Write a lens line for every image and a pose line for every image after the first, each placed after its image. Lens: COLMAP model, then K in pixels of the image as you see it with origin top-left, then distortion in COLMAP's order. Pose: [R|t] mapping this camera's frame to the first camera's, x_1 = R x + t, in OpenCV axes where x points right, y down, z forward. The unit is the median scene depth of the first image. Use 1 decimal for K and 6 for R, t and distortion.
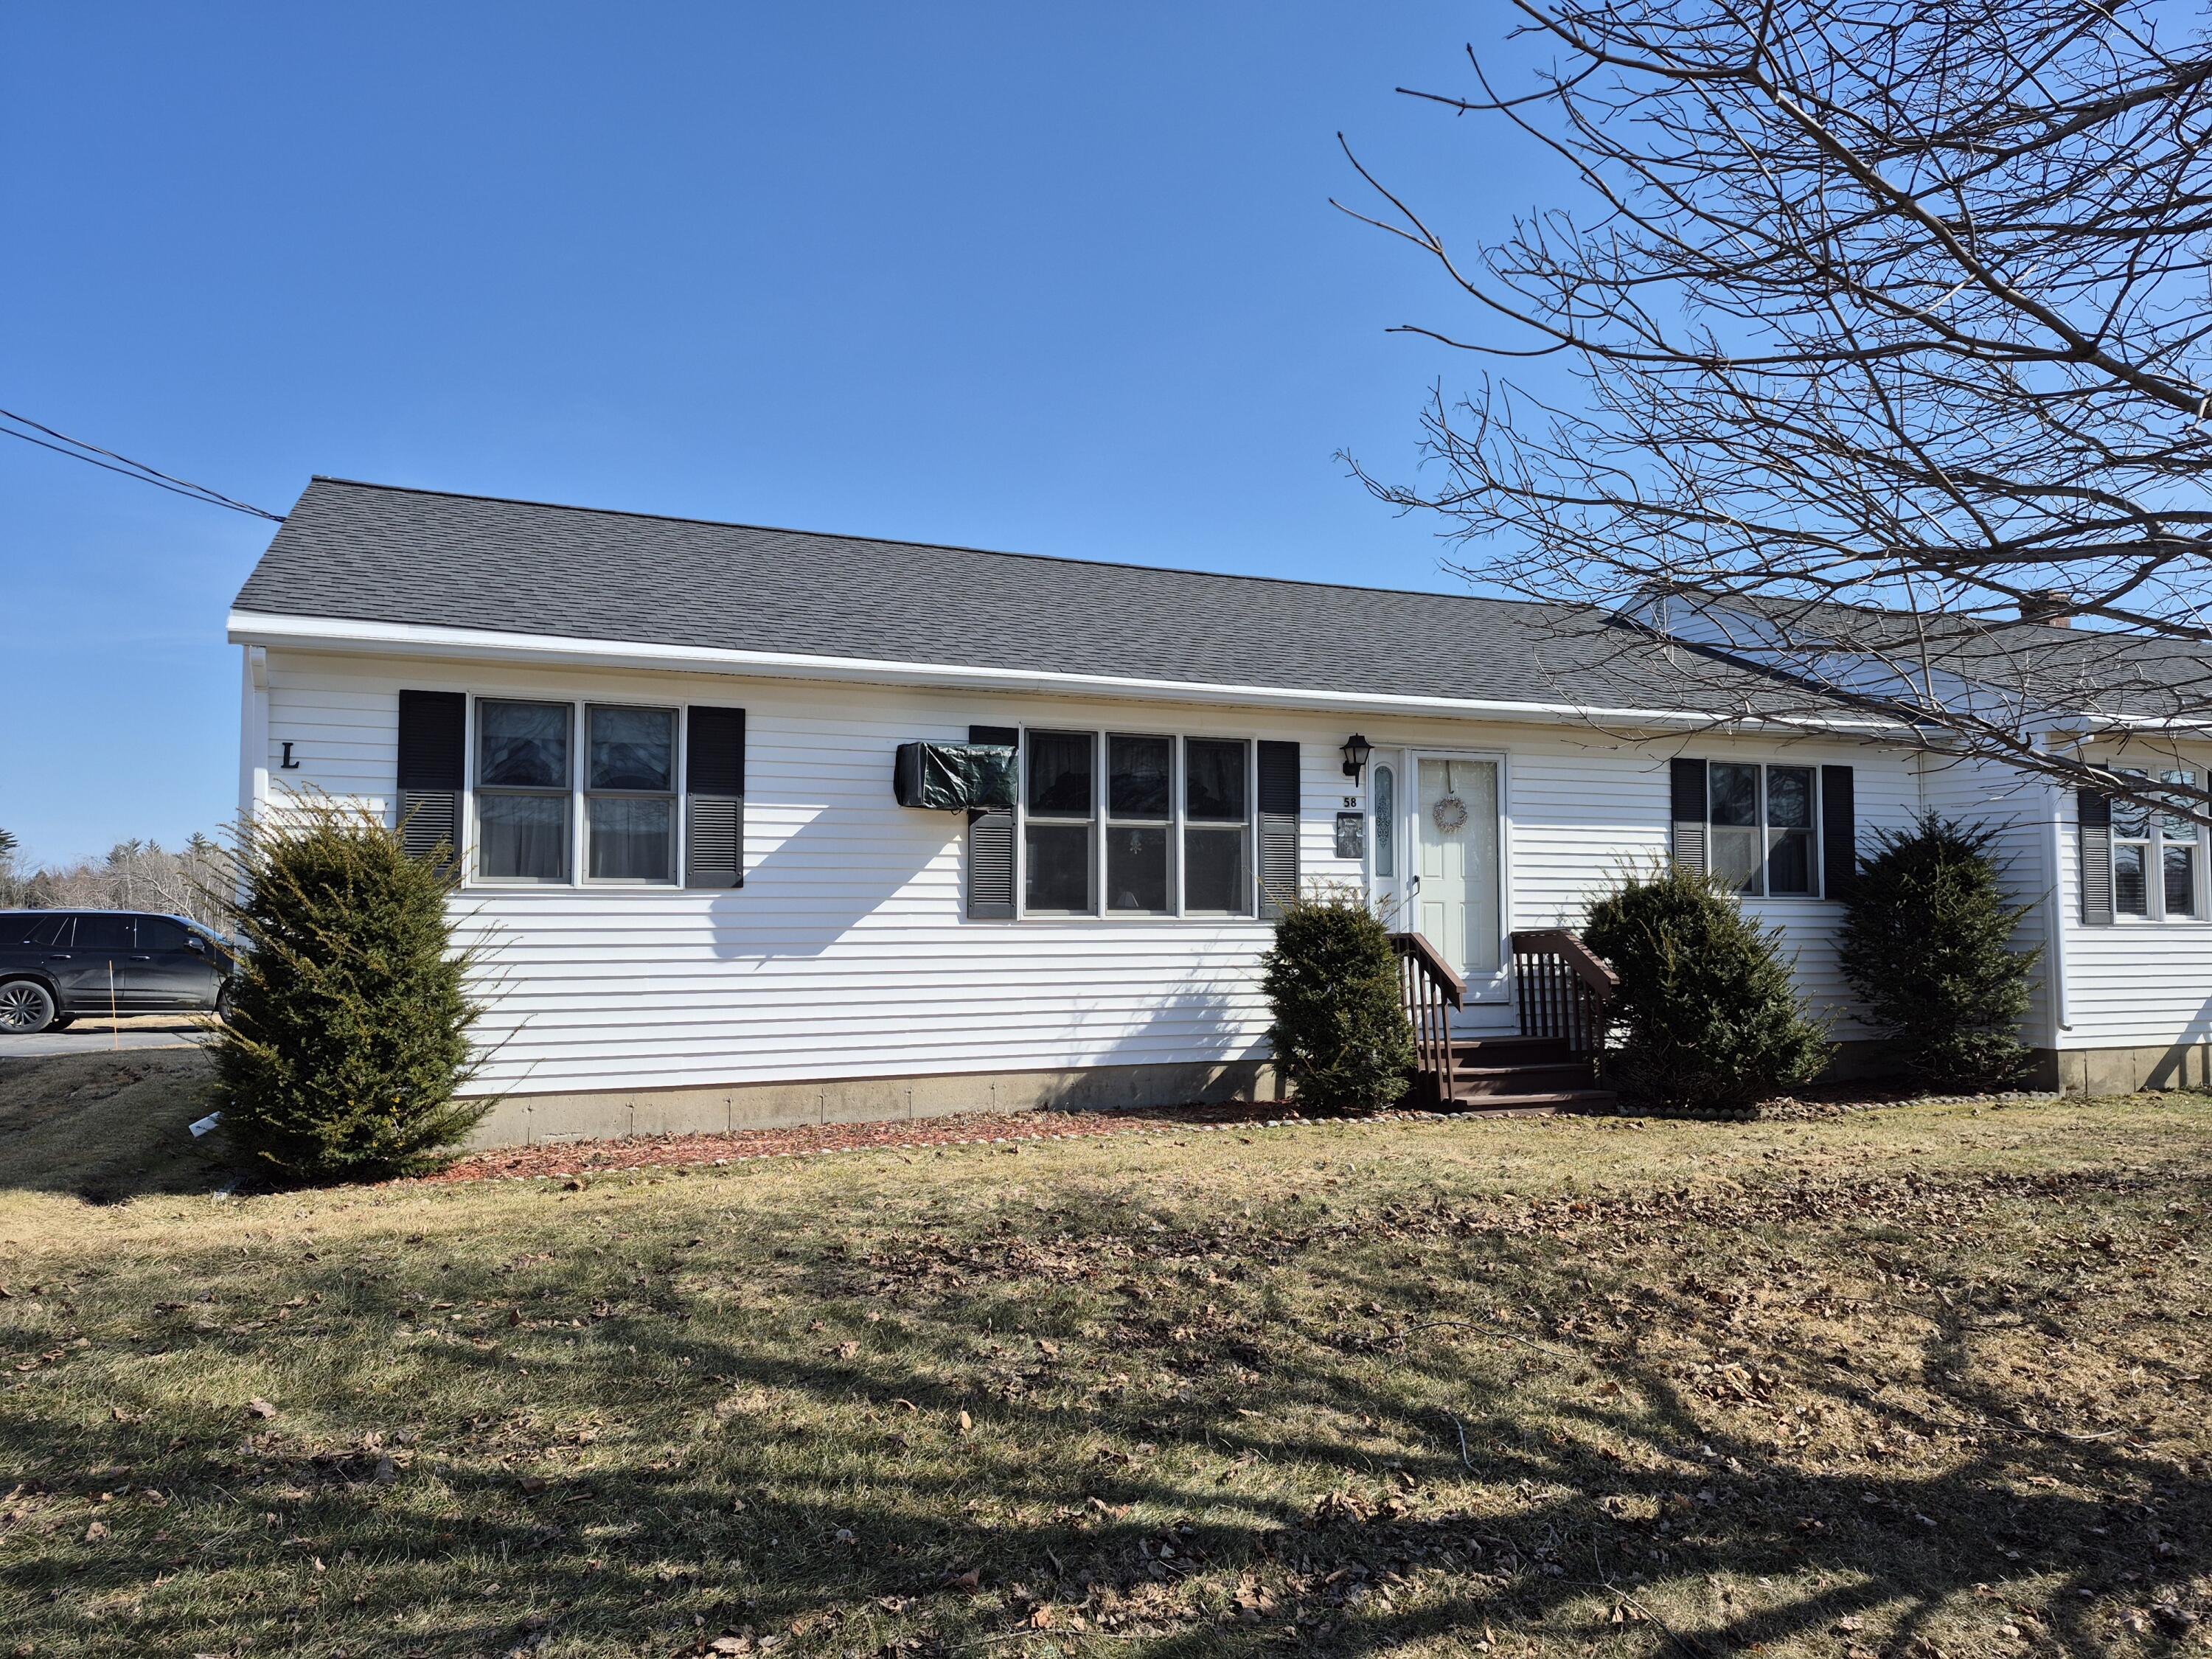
lens RADIAL K [[1471.9, 0, 1104.1], [0, 1471.9, 828.7], [0, 0, 1]] dist [0.036003, -0.000342]
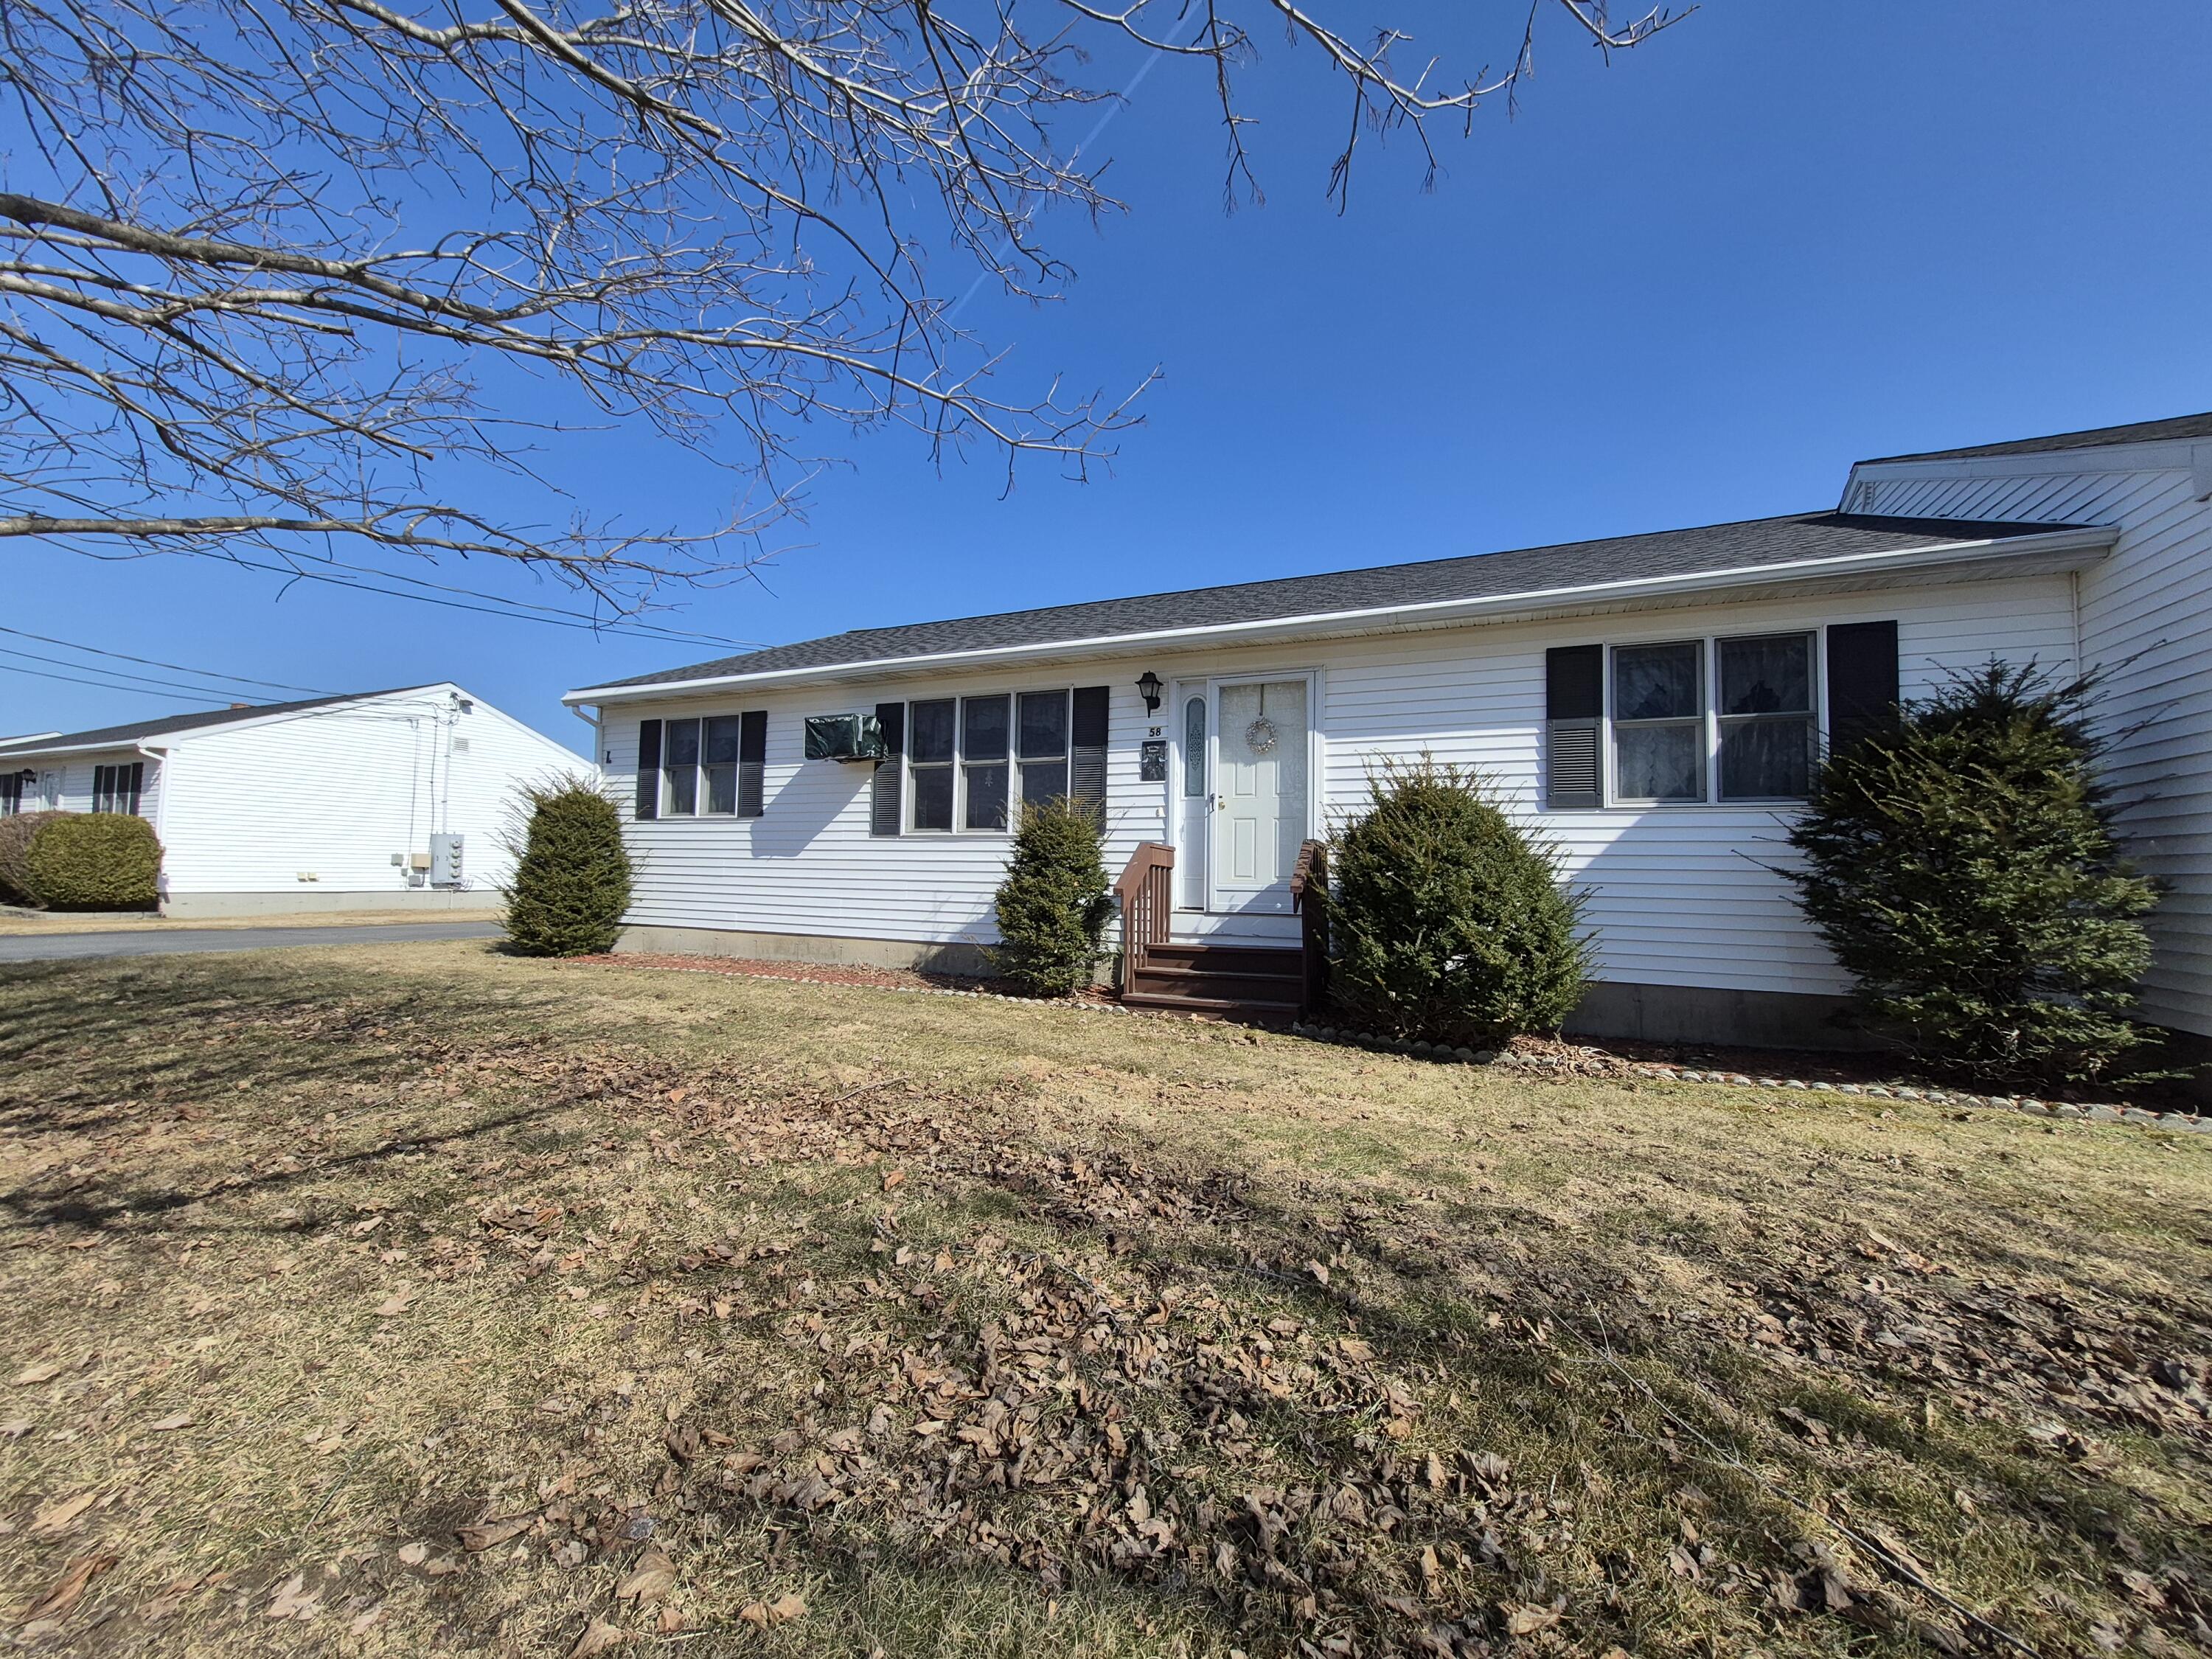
lens RADIAL K [[866.8, 0, 1102.3], [0, 866.8, 832.0], [0, 0, 1]] dist [-0.000538, 0.000683]
pose [[0.689181, -0.019781, -0.724319, 0.673347], [0.027148, 0.999630, -0.001469, 0.063945], [0.724080, -0.018651, 0.689464, 0.548230]]
